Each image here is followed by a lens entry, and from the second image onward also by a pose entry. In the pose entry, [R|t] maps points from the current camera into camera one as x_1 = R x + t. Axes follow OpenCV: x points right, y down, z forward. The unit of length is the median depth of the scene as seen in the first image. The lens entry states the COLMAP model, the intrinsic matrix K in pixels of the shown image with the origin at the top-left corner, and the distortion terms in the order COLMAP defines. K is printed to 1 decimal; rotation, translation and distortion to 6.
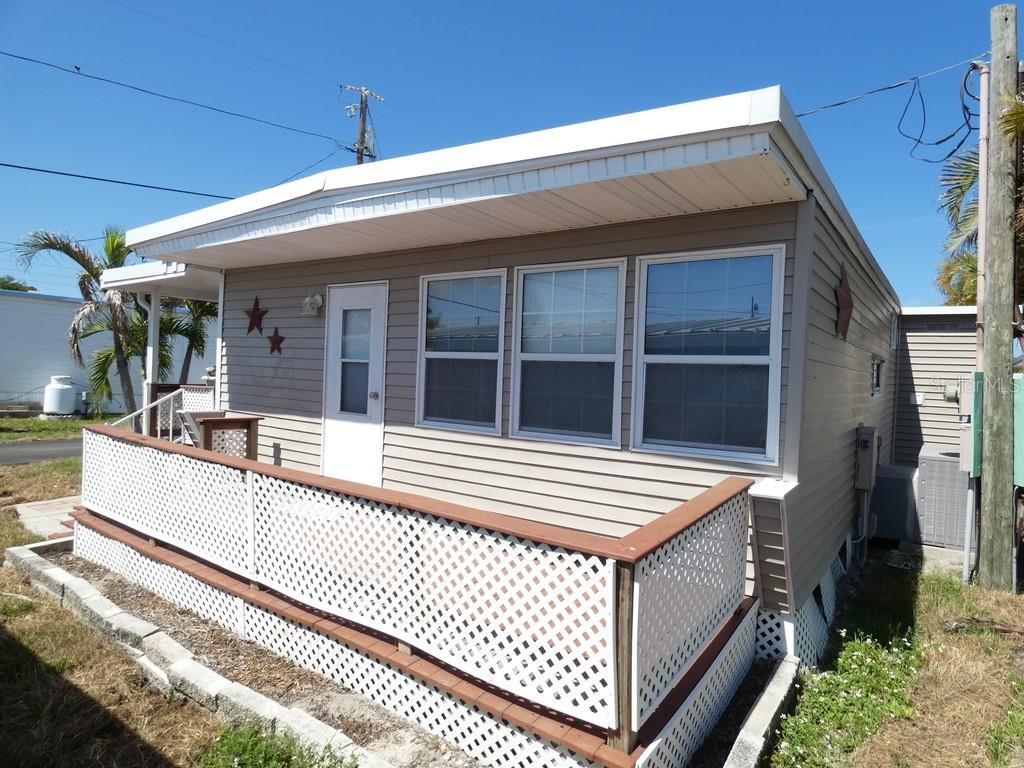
lens RADIAL K [[615.8, 0, 512.6], [0, 615.8, 378.6], [0, 0, 1]] dist [-0.019102, -0.000518]
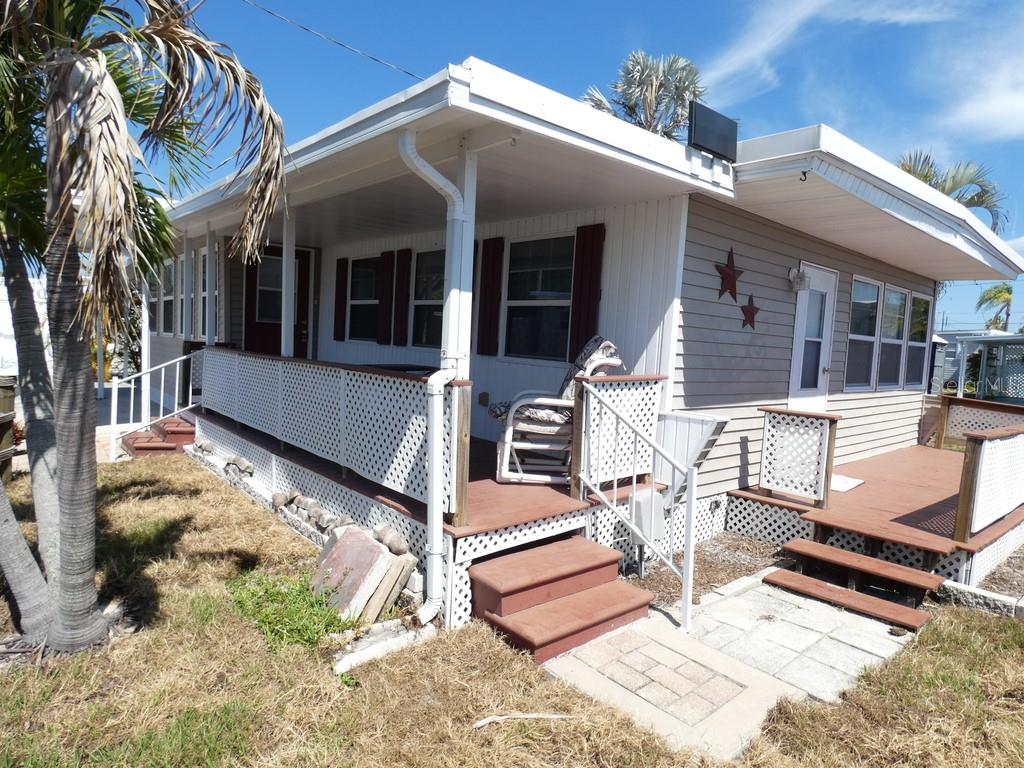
lens RADIAL K [[615.8, 0, 512.6], [0, 615.8, 378.6], [0, 0, 1]] dist [-0.019102, -0.000518]
pose [[0.237631, -0.091231, 0.967062, -1.246152], [-0.031888, 0.994310, 0.101637, -0.046667], [-0.970832, -0.054990, 0.233370, 1.109044]]
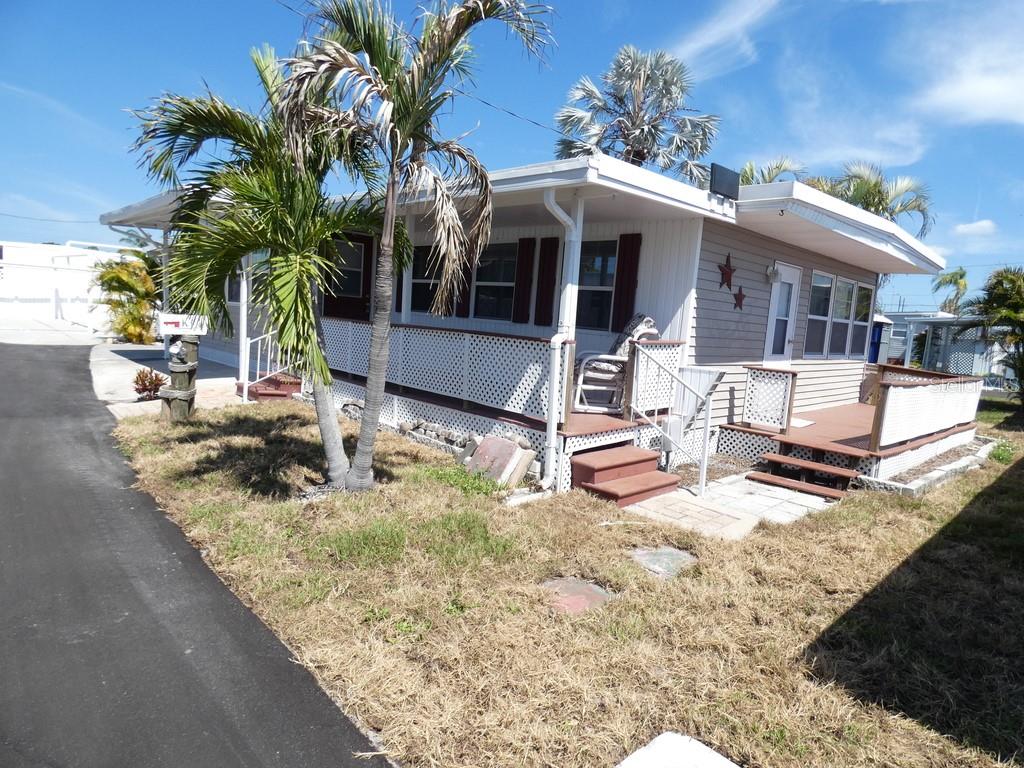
lens RADIAL K [[597.1, 0, 516.6], [0, 597.1, 379.0], [0, 0, 1]] dist [-0.019887, -0.001992]
pose [[0.196598, -0.133822, 0.971309, -1.557632], [-0.051206, 0.987889, 0.146471, -0.054040], [-0.979146, -0.078533, 0.187364, 1.185601]]
